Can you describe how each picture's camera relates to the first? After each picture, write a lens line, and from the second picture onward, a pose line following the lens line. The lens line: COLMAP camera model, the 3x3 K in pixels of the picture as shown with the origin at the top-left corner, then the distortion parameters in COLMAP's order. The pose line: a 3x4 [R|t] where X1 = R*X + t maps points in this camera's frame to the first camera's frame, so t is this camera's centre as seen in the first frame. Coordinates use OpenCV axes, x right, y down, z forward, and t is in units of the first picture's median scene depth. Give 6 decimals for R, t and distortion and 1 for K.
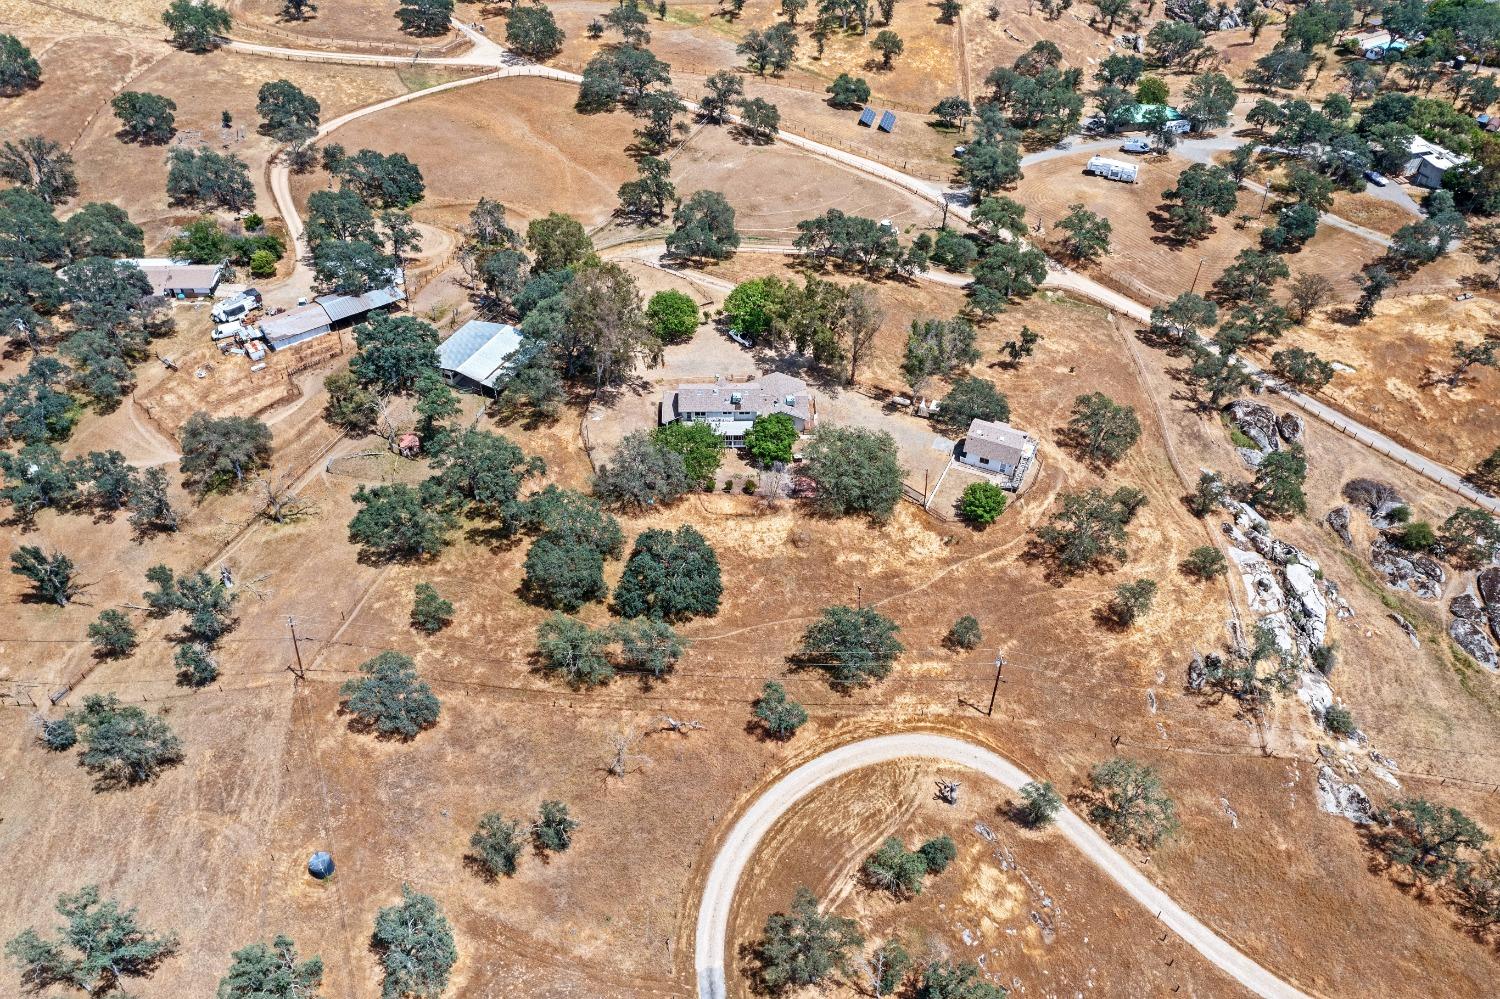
lens RADIAL K [[1191.7, 0, 750.8], [0, 1191.7, 499.5], [0, 0, 1]] dist [-0.006338, 0.013929]
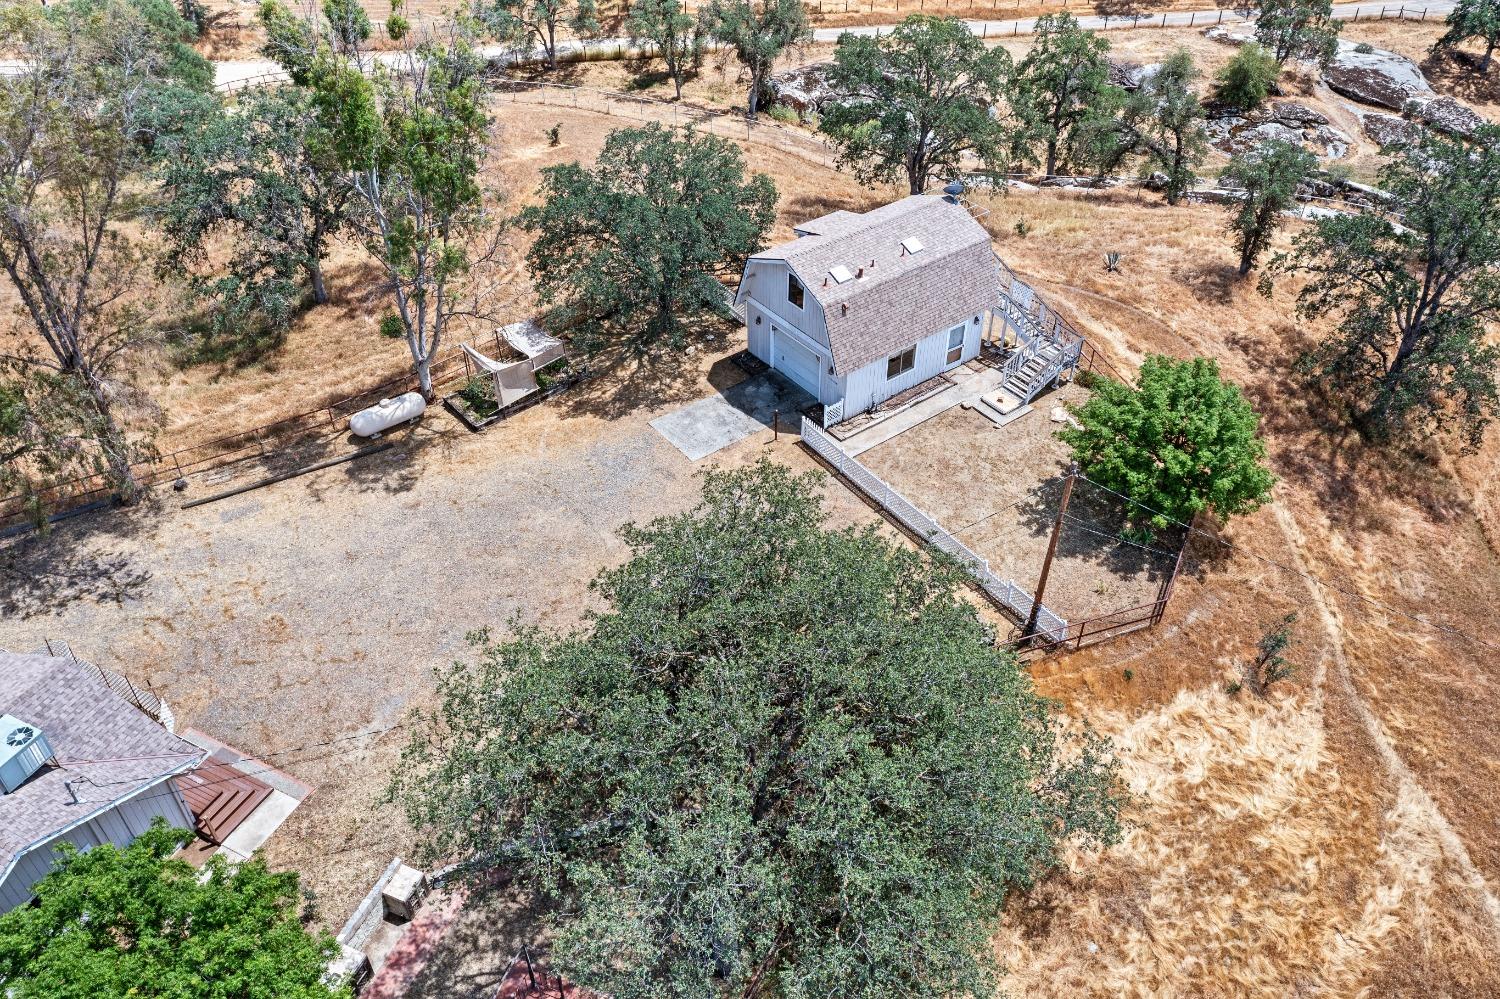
lens RADIAL K [[1191.7, 0, 751.6], [0, 1191.7, 491.7], [0, 0, 1]] dist [-0.006338, 0.013929]
pose [[0.480574, -0.580110, 0.657663, -0.000415], [0.590330, 0.768578, 0.246574, -0.092629], [-0.648505, 0.269741, 0.711815, 0.852281]]
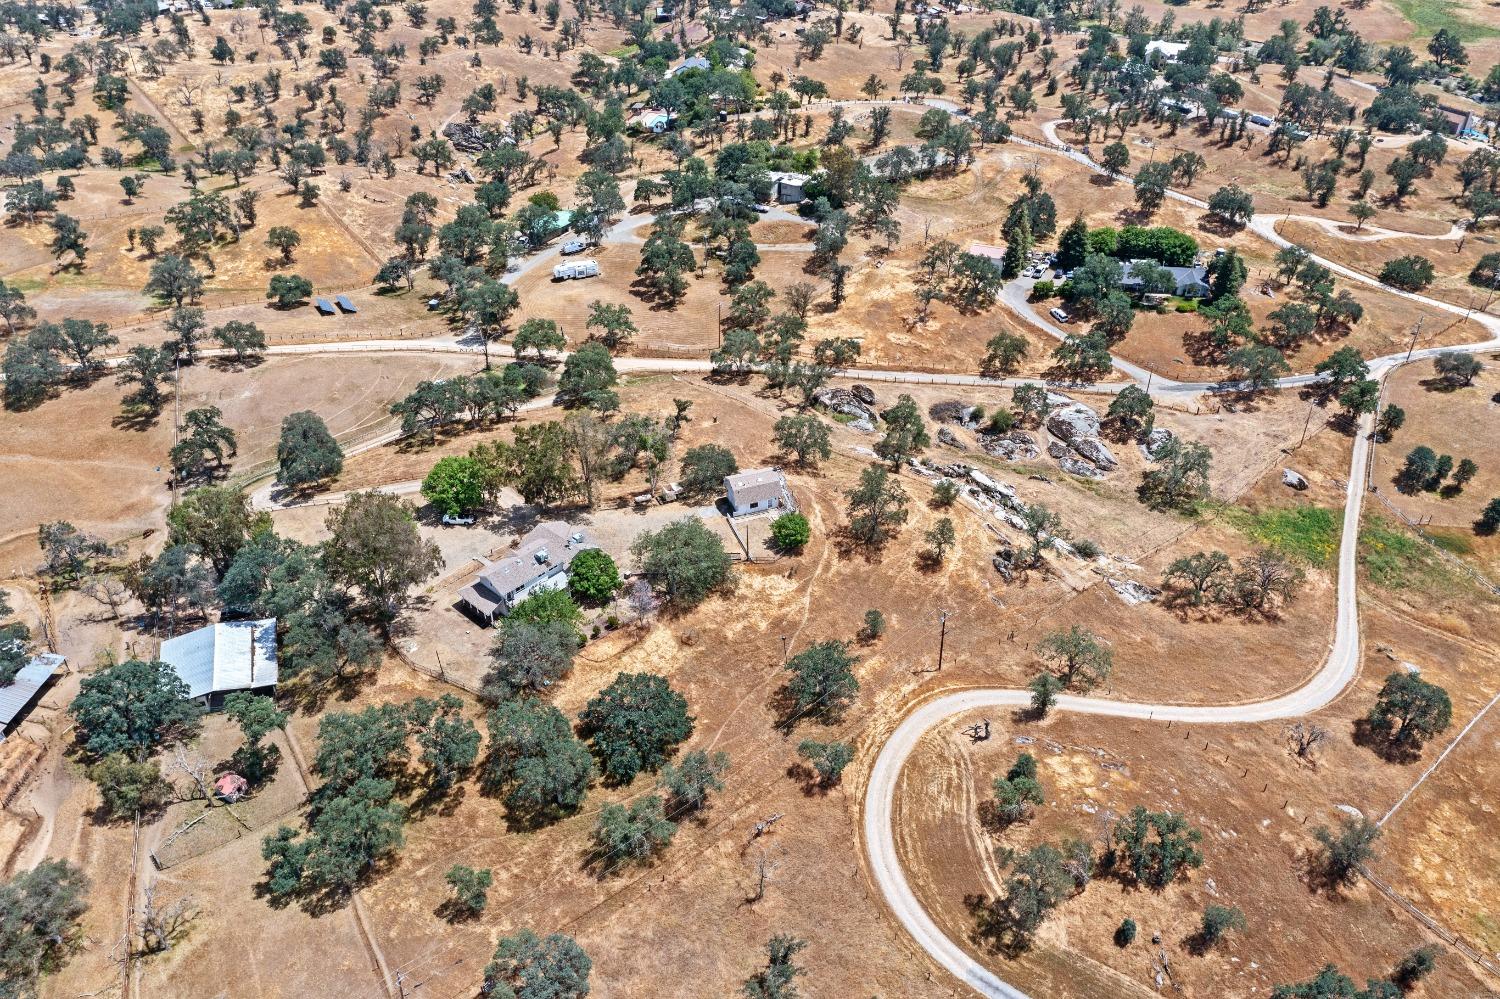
lens RADIAL K [[1191.7, 0, 755.4], [0, 1191.7, 498.4], [0, 0, 1]] dist [-0.006338, 0.013929]
pose [[0.709626, -0.419330, 0.566210, -0.434192], [0.483005, 0.874592, 0.042369, -0.085064], [-0.512969, 0.243416, 0.823172, 0.079177]]
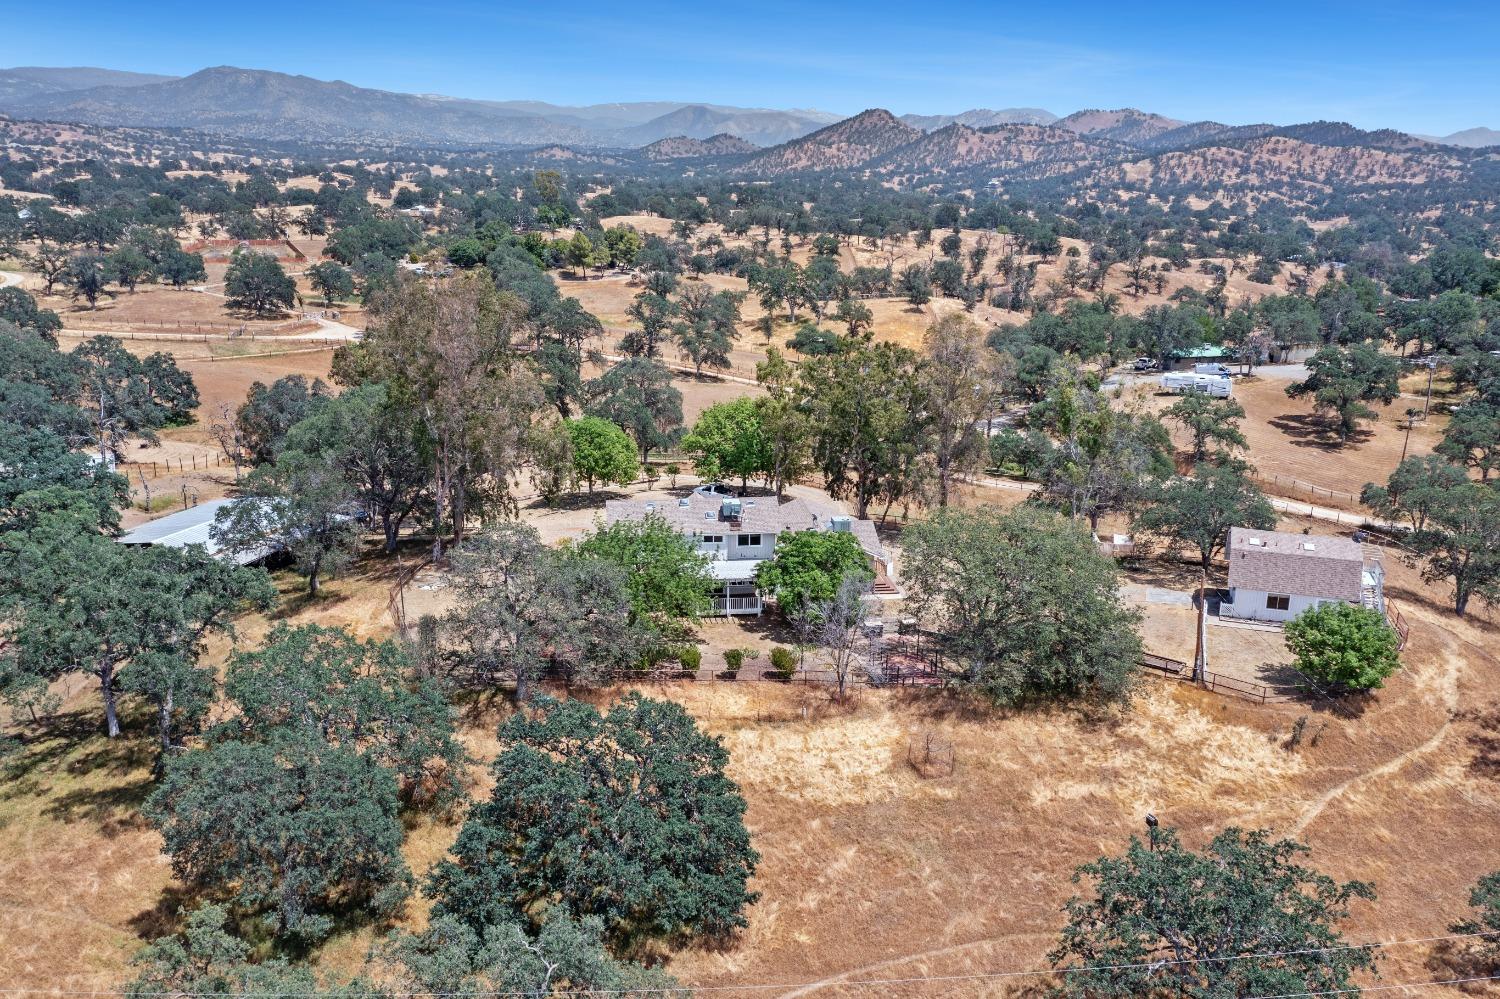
lens RADIAL K [[1191.7, 0, 749.3], [0, 1191.7, 500.7], [0, 0, 1]] dist [-0.006338, 0.013929]
pose [[0.995745, -0.036171, 0.084758, -0.045296], [0.069276, 0.900337, -0.429643, 0.116150], [-0.060771, 0.433687, 0.899012, 0.584049]]
